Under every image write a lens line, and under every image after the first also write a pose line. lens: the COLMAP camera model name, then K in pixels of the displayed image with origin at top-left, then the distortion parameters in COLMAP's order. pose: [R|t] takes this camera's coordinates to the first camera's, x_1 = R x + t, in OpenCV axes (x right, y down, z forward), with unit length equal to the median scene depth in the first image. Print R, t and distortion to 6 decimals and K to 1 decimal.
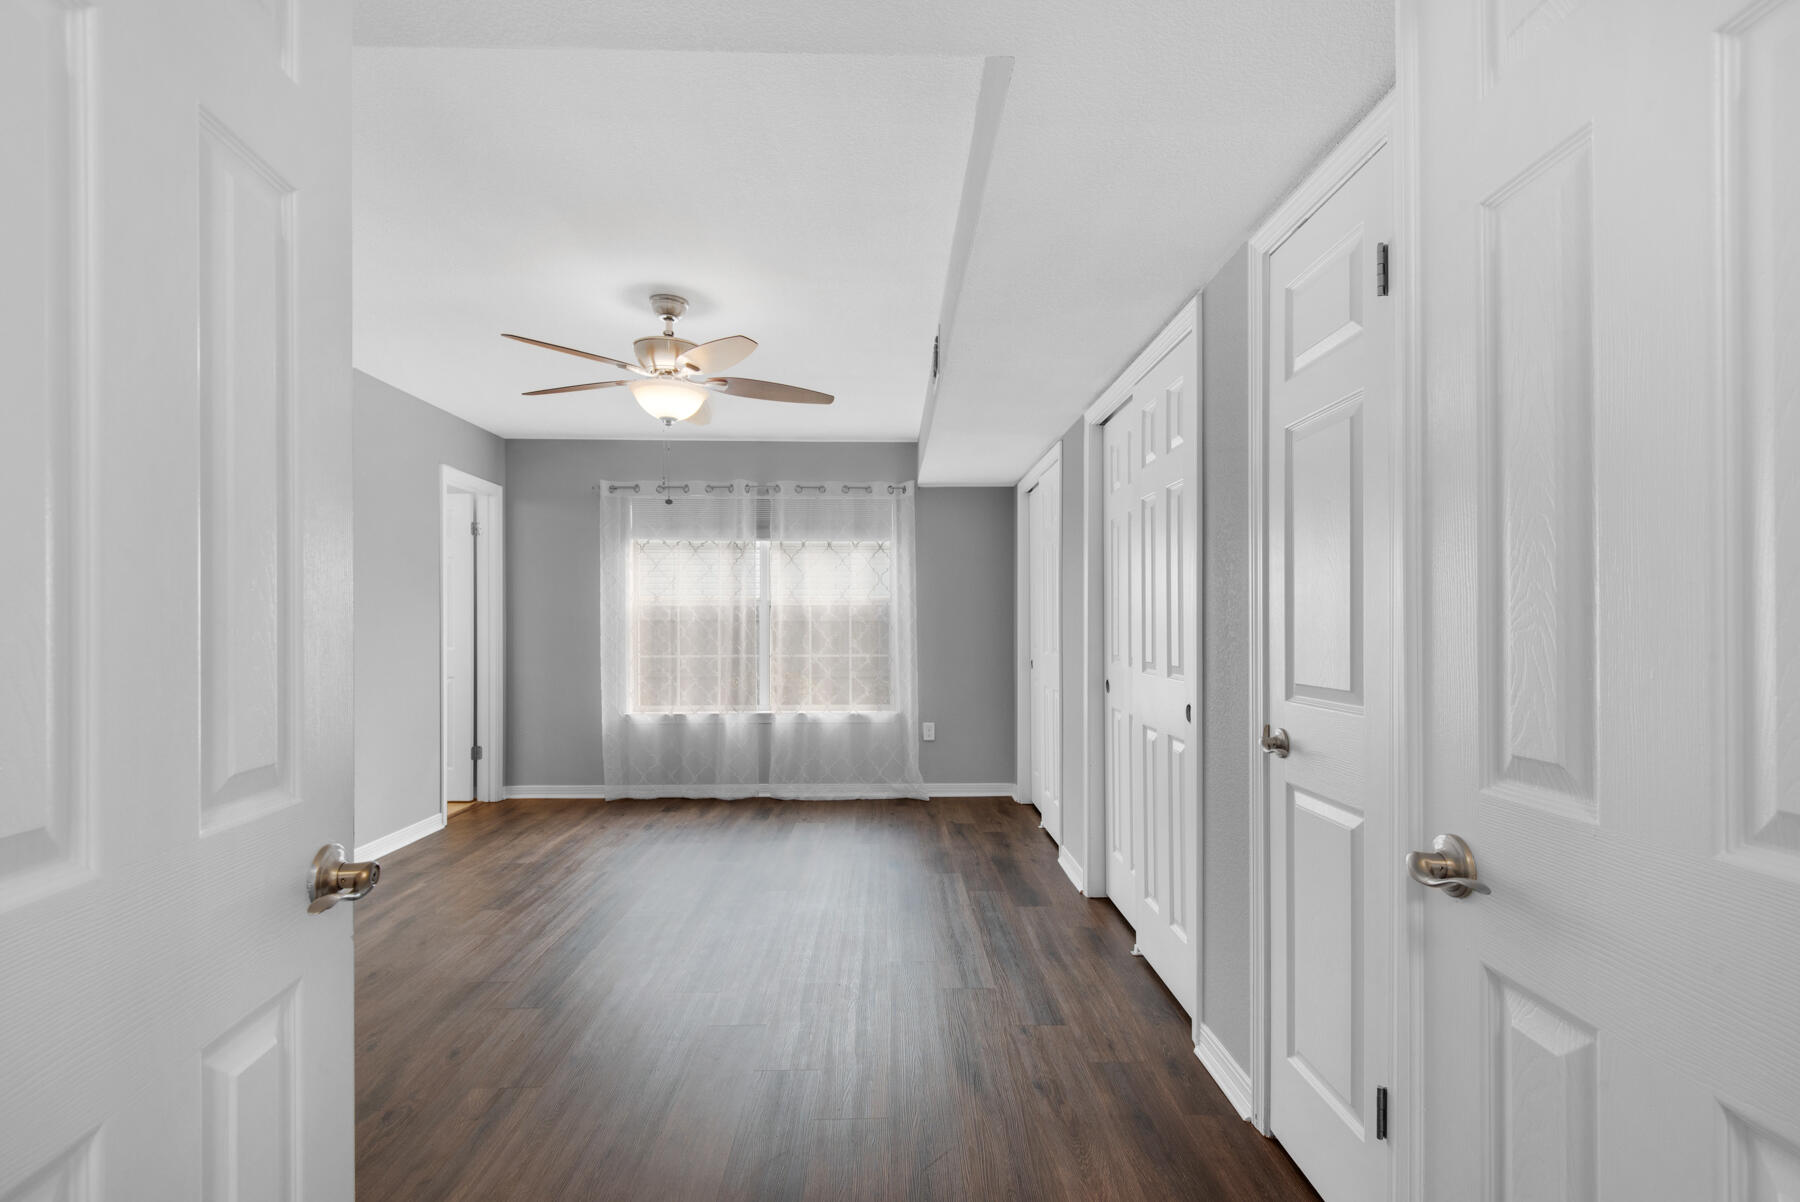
lens RADIAL K [[815.2, 0, 901.0], [0, 815.2, 619.2], [0, 0, 1]] dist [0.035269, -0.022414]
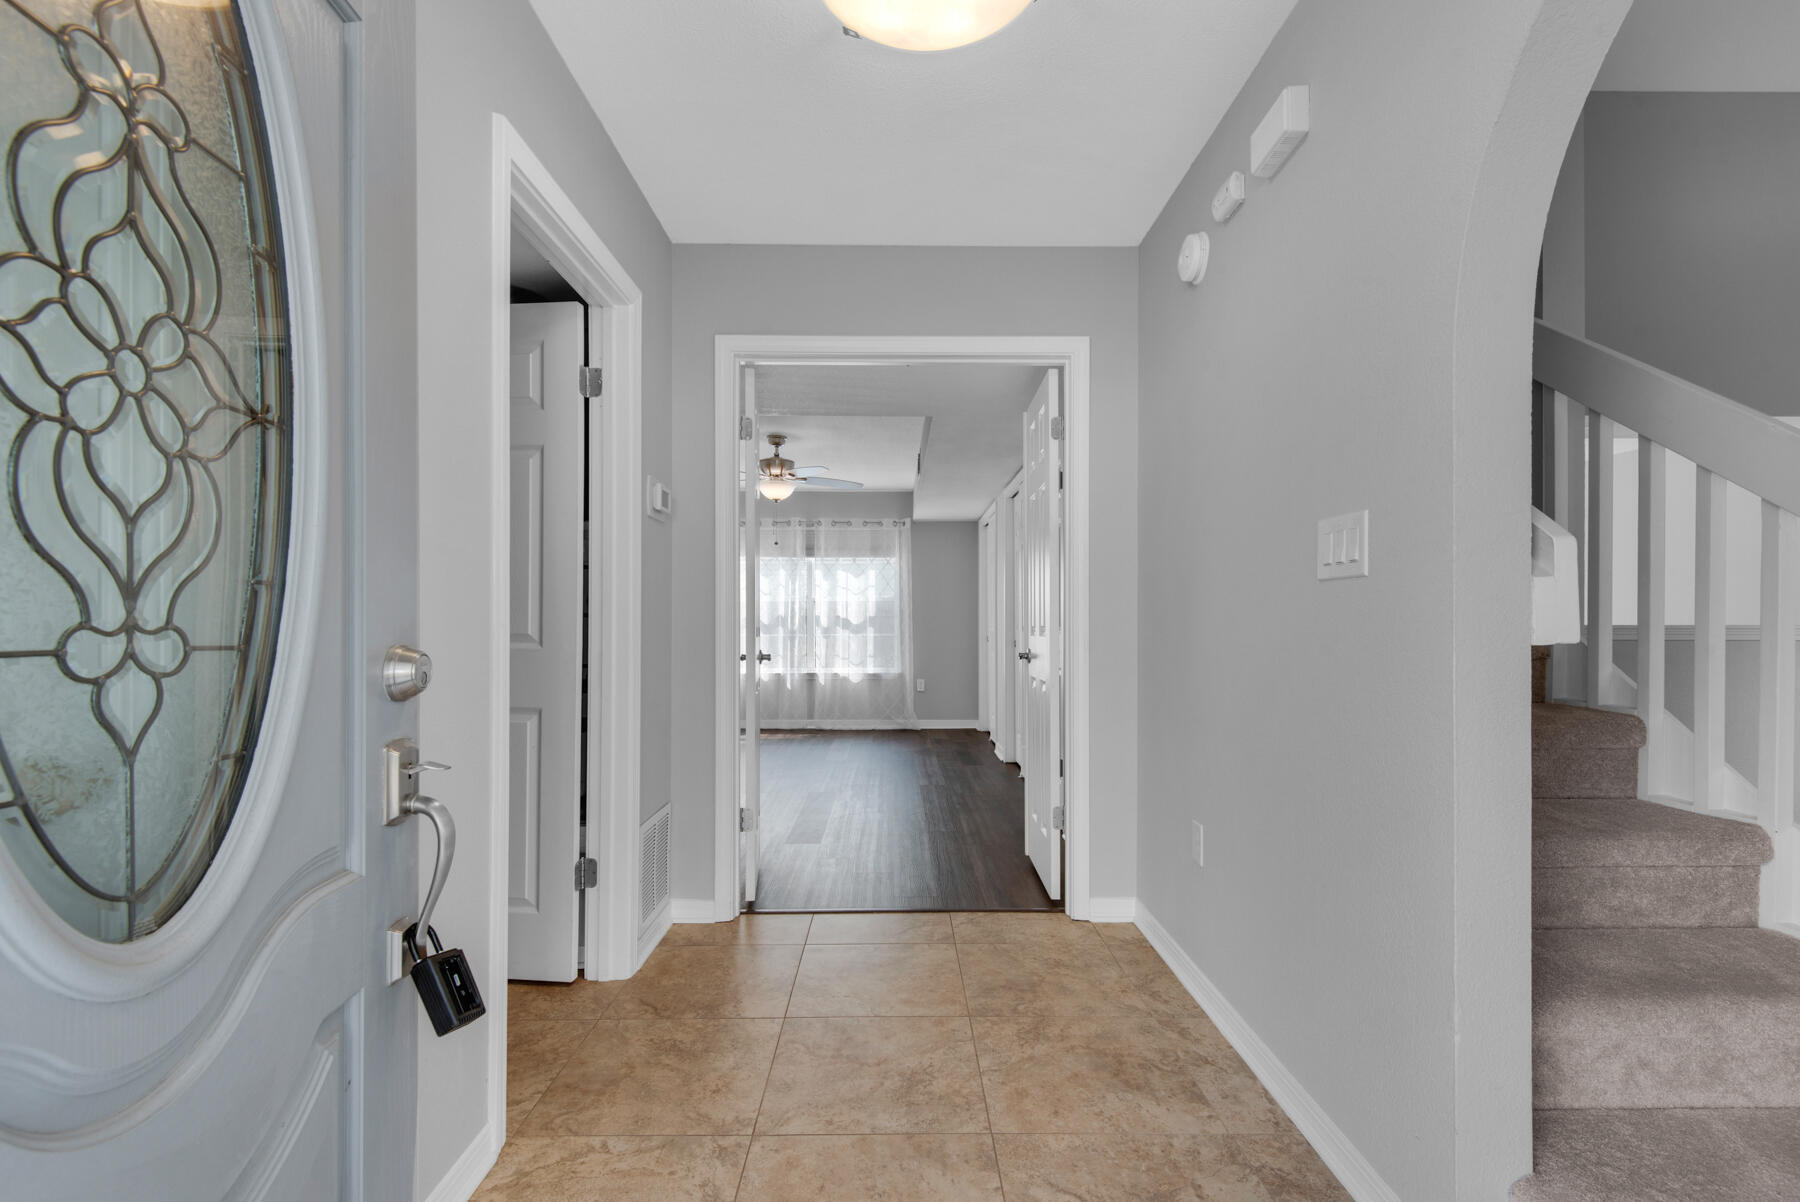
lens RADIAL K [[815.2, 0, 901.0], [0, 815.2, 619.2], [0, 0, 1]] dist [0.035269, -0.022414]
pose [[0.999980, -0.000667, -0.006326, 0.007896], [0.000673, 0.999999, 0.001007, 0.015525], [0.006325, -0.001011, 0.999979, -0.502597]]
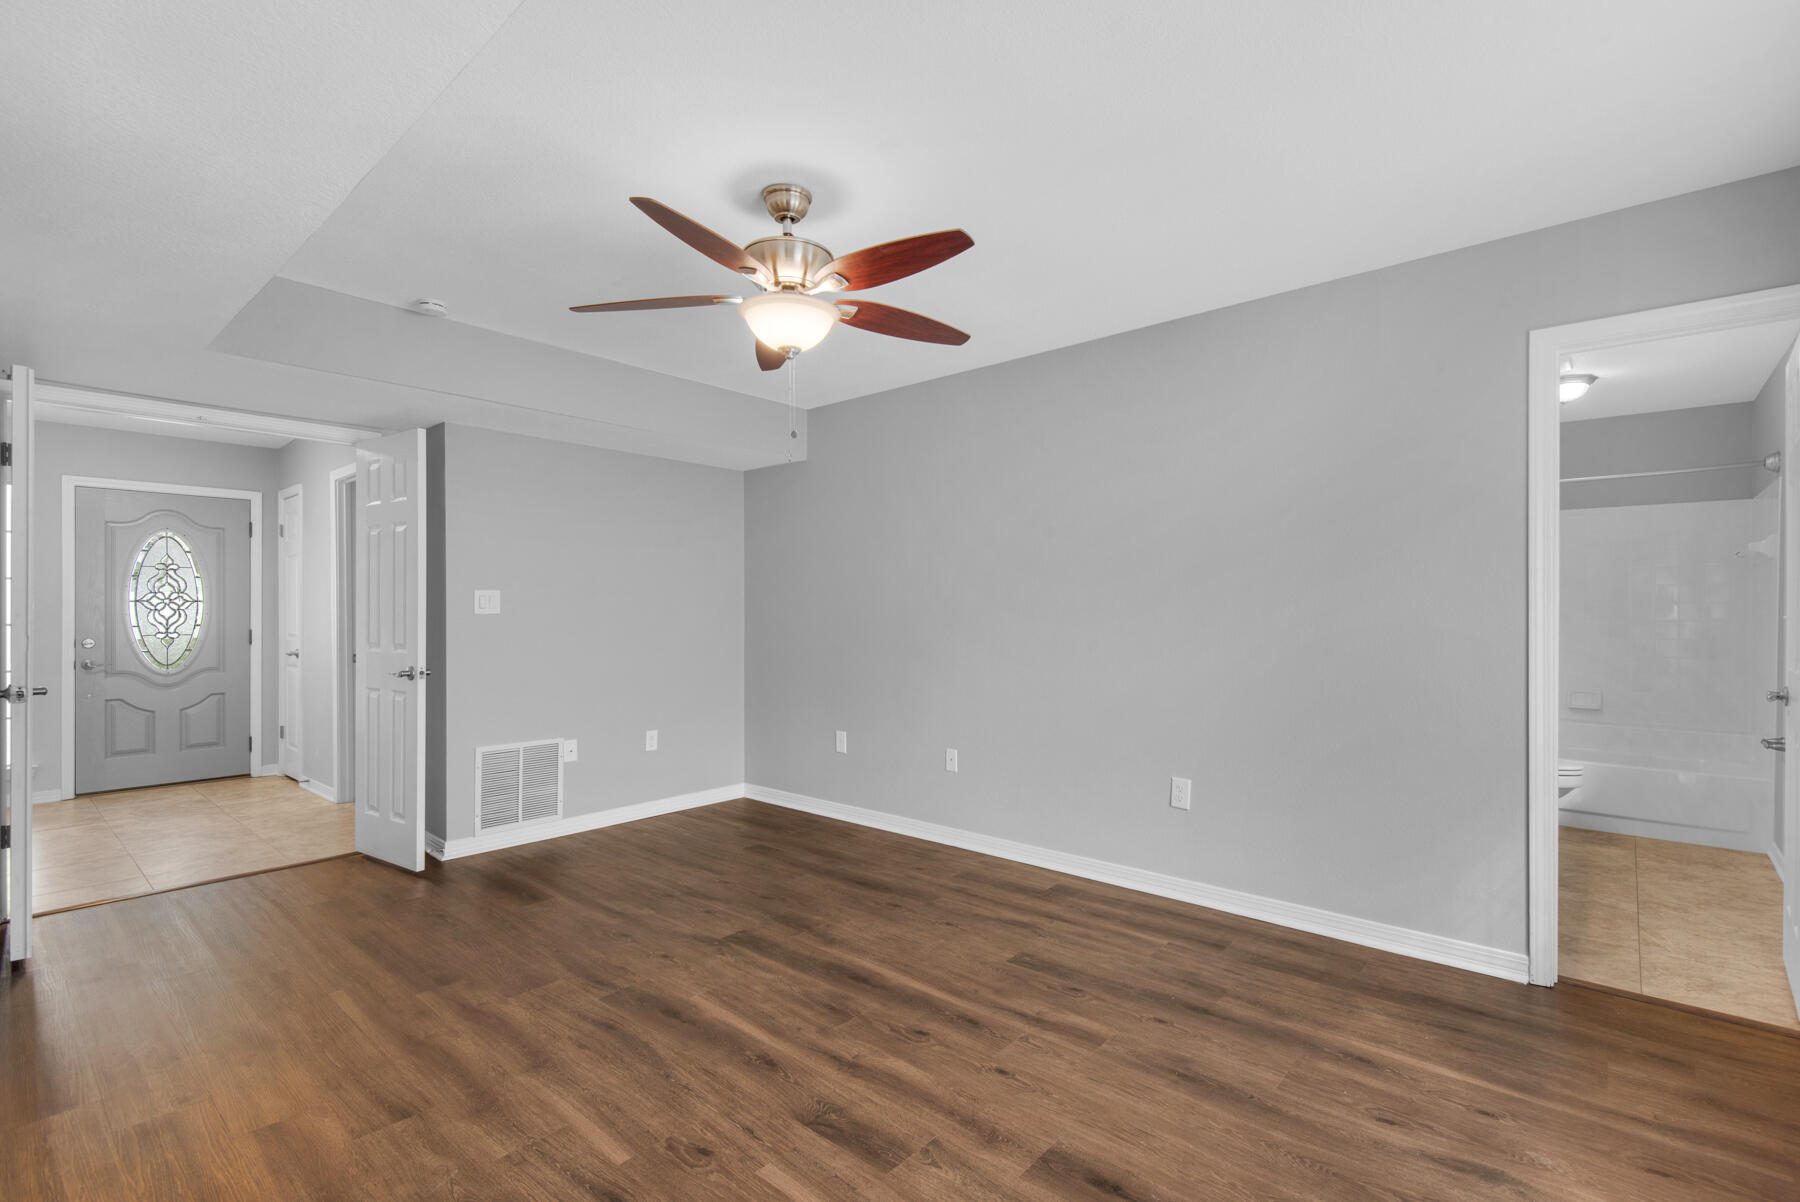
lens RADIAL K [[815.2, 0, 901.0], [0, 815.2, 619.2], [0, 0, 1]] dist [0.035269, -0.022414]
pose [[-0.670325, 0.004579, -0.742053, 0.124200], [0.002429, 0.999989, 0.003976, 0.002757], [0.742063, 0.000863, -0.670329, 0.919822]]
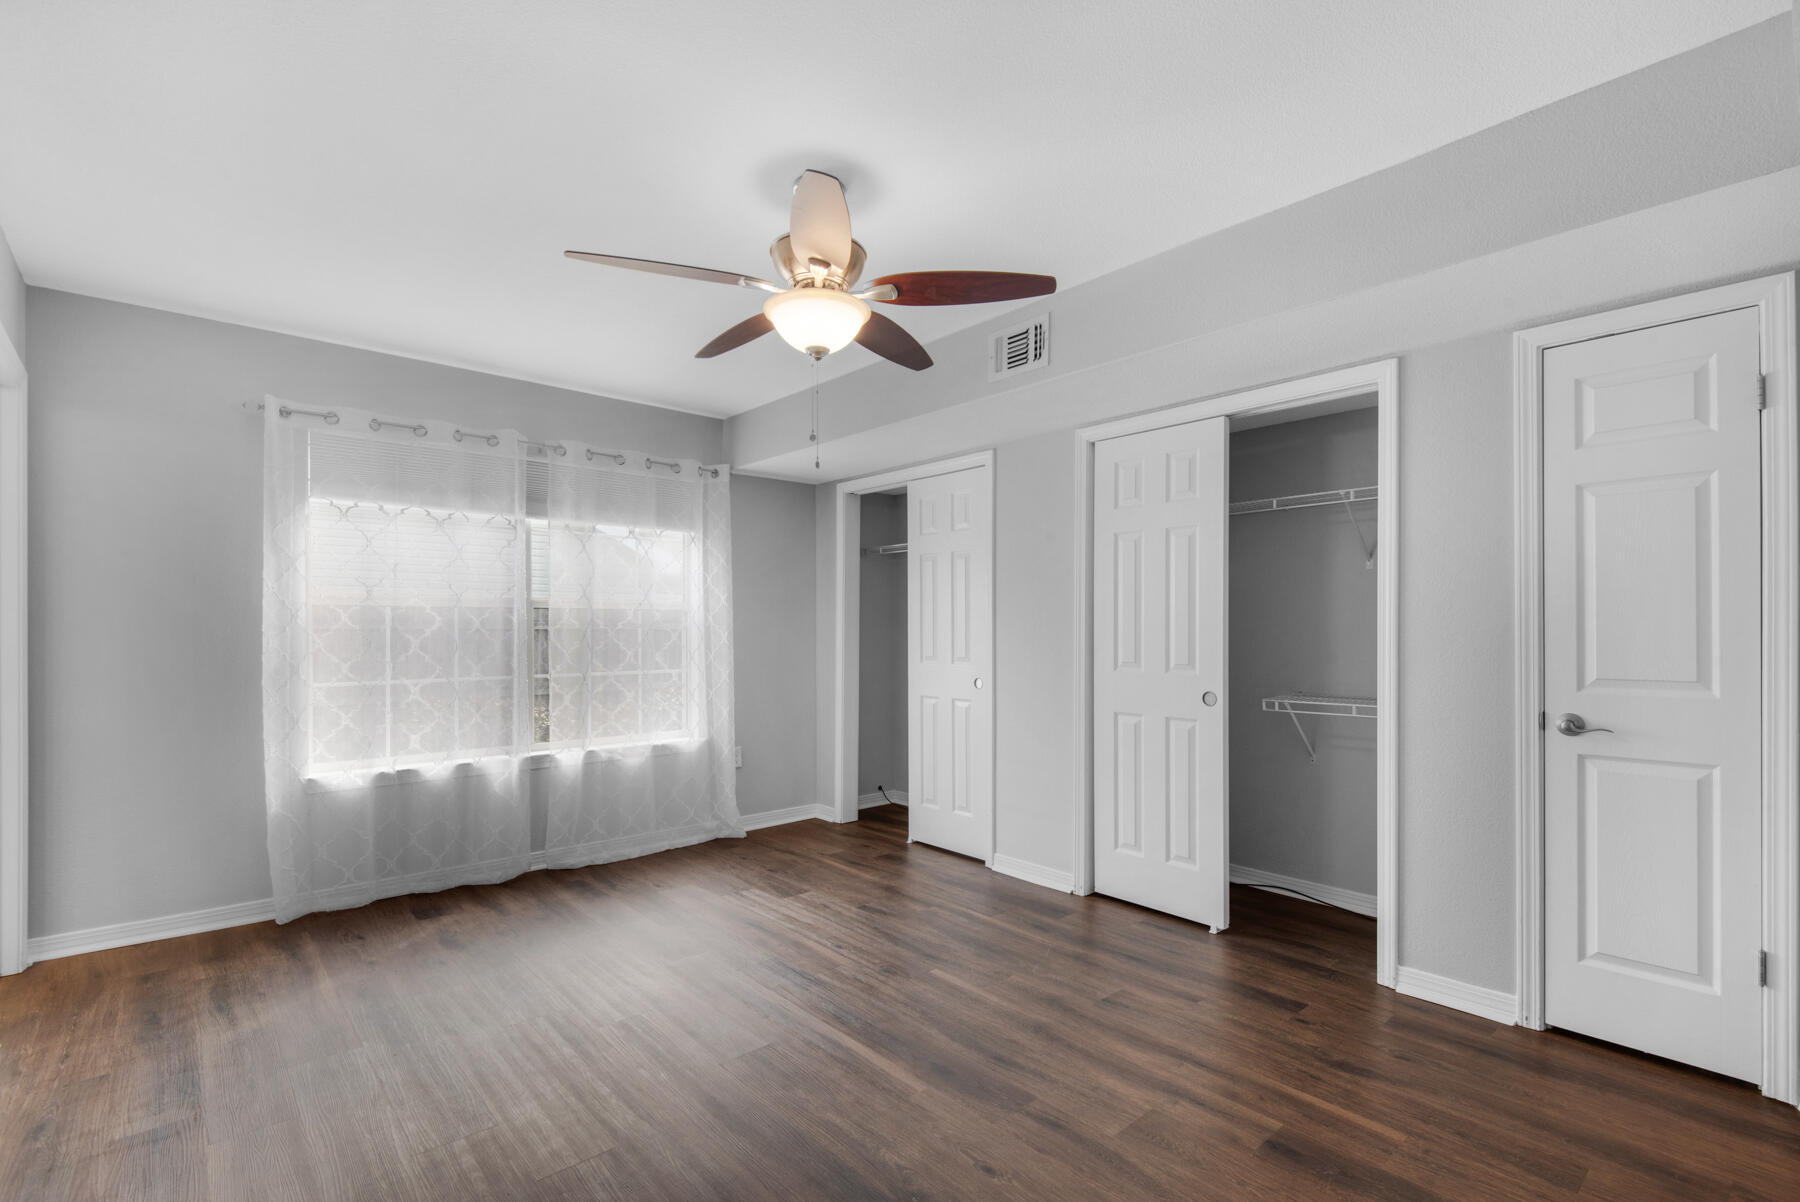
lens RADIAL K [[815.2, 0, 901.0], [0, 815.2, 619.2], [0, 0, 1]] dist [0.035269, -0.022414]
pose [[0.759120, 0.008307, 0.650898, -0.403133], [-0.002125, 0.999945, -0.010285, 0.000879], [-0.650948, 0.006424, 0.759095, 0.232276]]
